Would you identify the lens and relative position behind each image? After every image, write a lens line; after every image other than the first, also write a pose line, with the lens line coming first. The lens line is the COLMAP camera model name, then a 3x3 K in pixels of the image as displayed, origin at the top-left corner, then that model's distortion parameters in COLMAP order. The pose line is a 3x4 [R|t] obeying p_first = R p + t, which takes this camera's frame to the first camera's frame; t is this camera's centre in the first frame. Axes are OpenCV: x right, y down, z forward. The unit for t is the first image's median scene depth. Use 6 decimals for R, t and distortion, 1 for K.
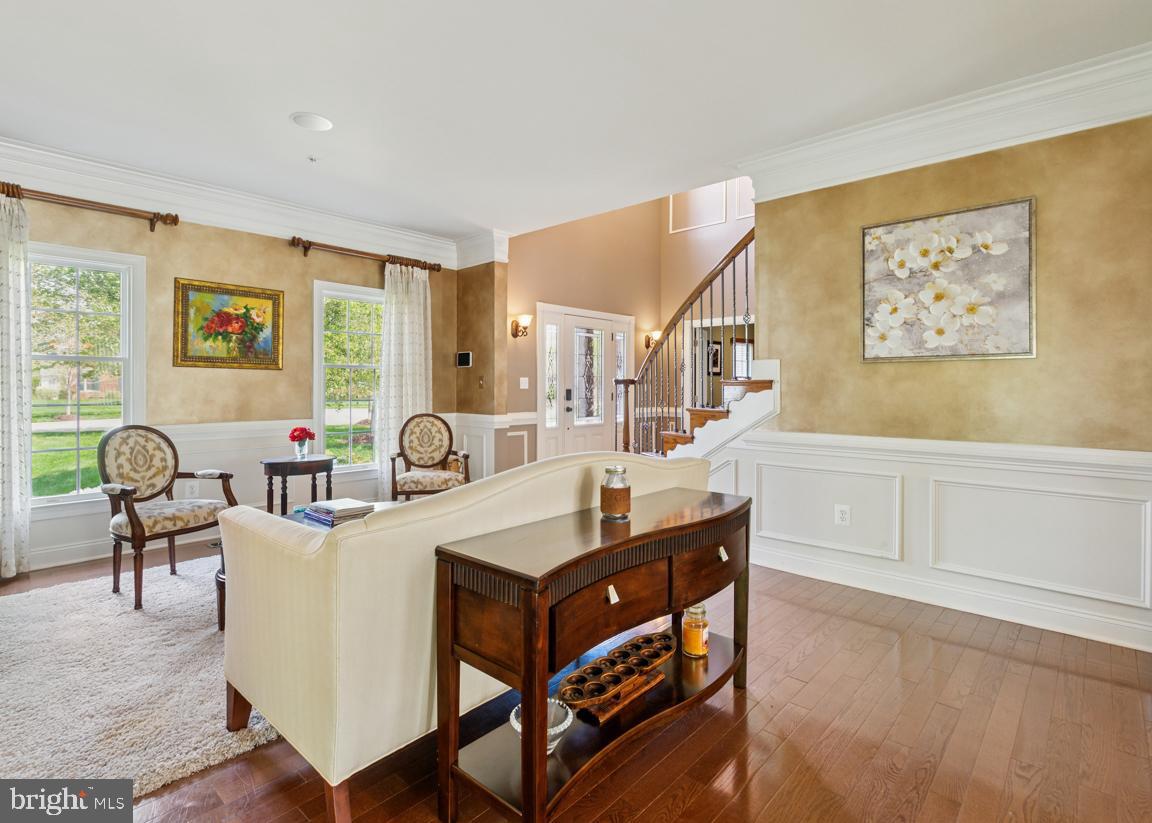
lens RADIAL K [[572.6, 0, 567.1], [0, 572.6, 386.6], [0, 0, 1]] dist [-0.000182, -0.003998]
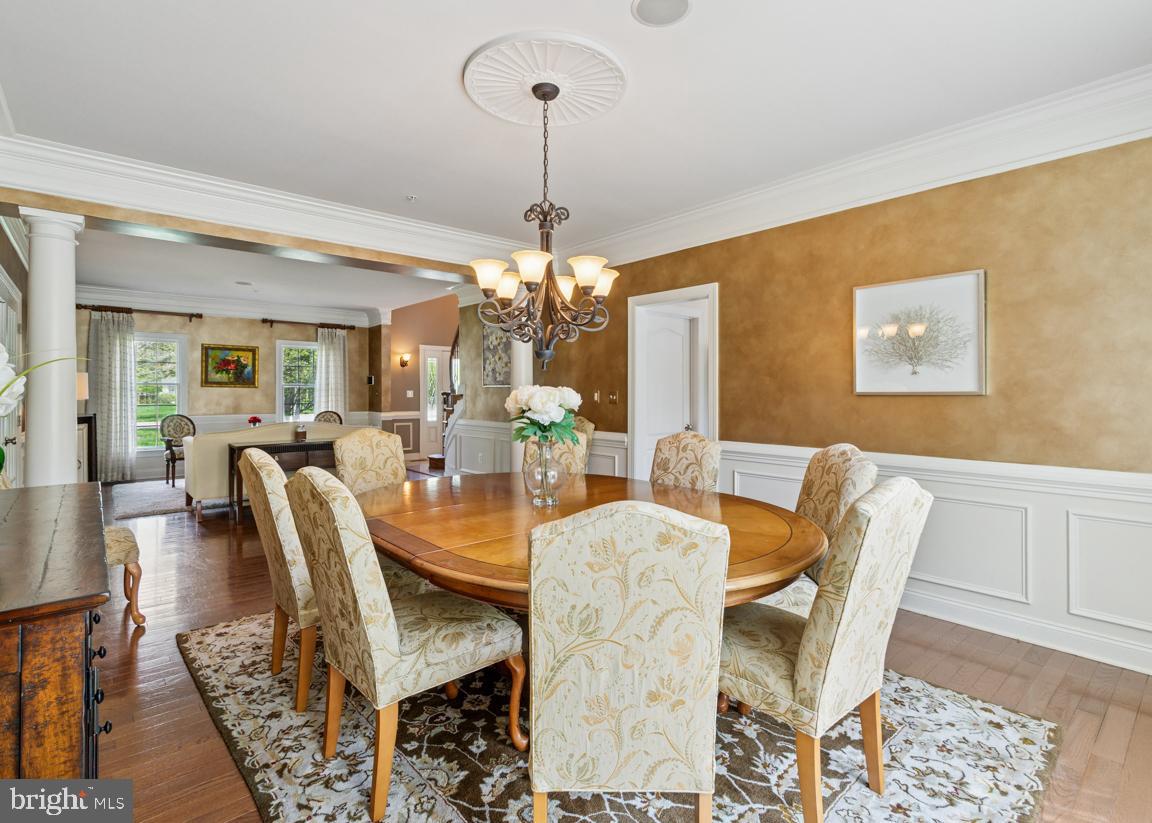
lens RADIAL K [[572.6, 0, 586.4], [0, 572.6, 395.4], [0, 0, 1]] dist [-0.000182, -0.003998]
pose [[0.993628, 0.001993, -0.112695, 0.828221], [-0.001253, 0.999977, 0.006634, -0.018343], [0.112706, -0.006450, 0.993607, -0.797739]]
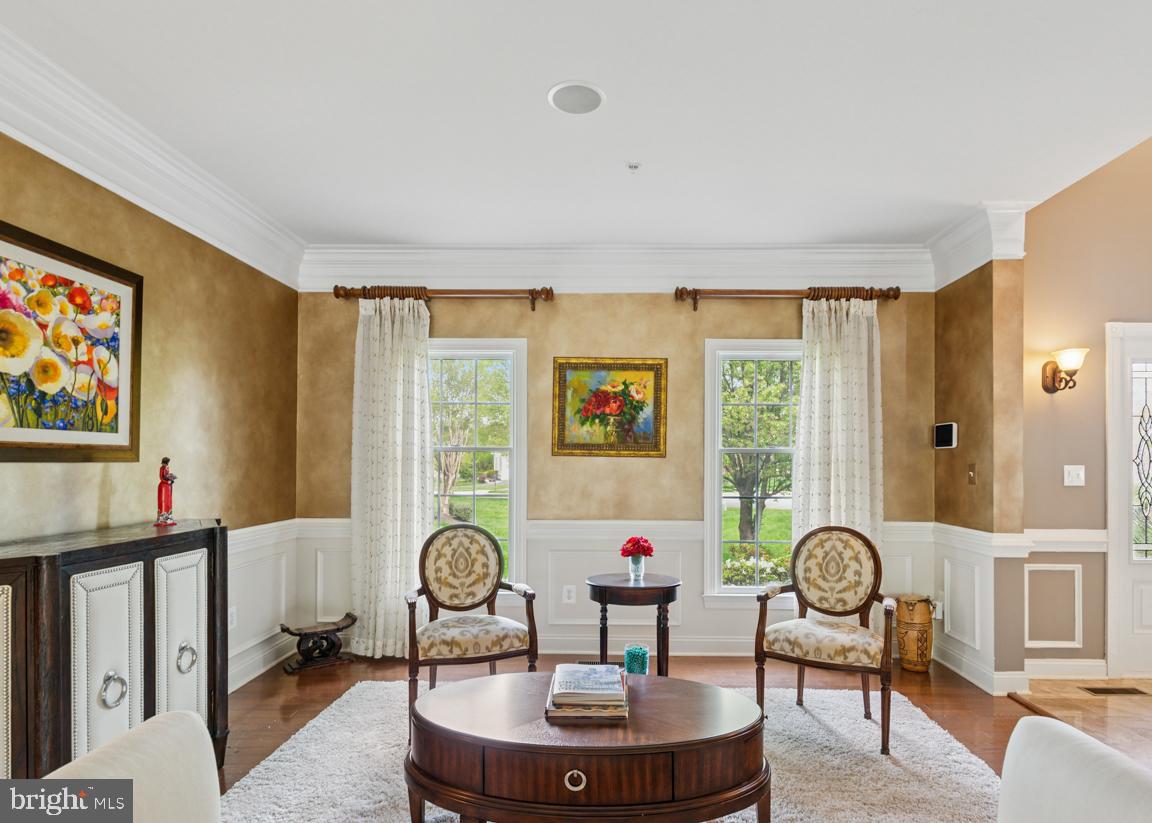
lens RADIAL K [[612.0, 0, 605.0], [0, 612.0, 456.4], [0, 0, 1]] dist [0.012171, -0.009762]
pose [[0.665687, -0.004922, -0.746215, 0.084033], [-0.003699, 0.999944, -0.009895, -0.021959], [0.746222, 0.009347, 0.665631, 0.375224]]
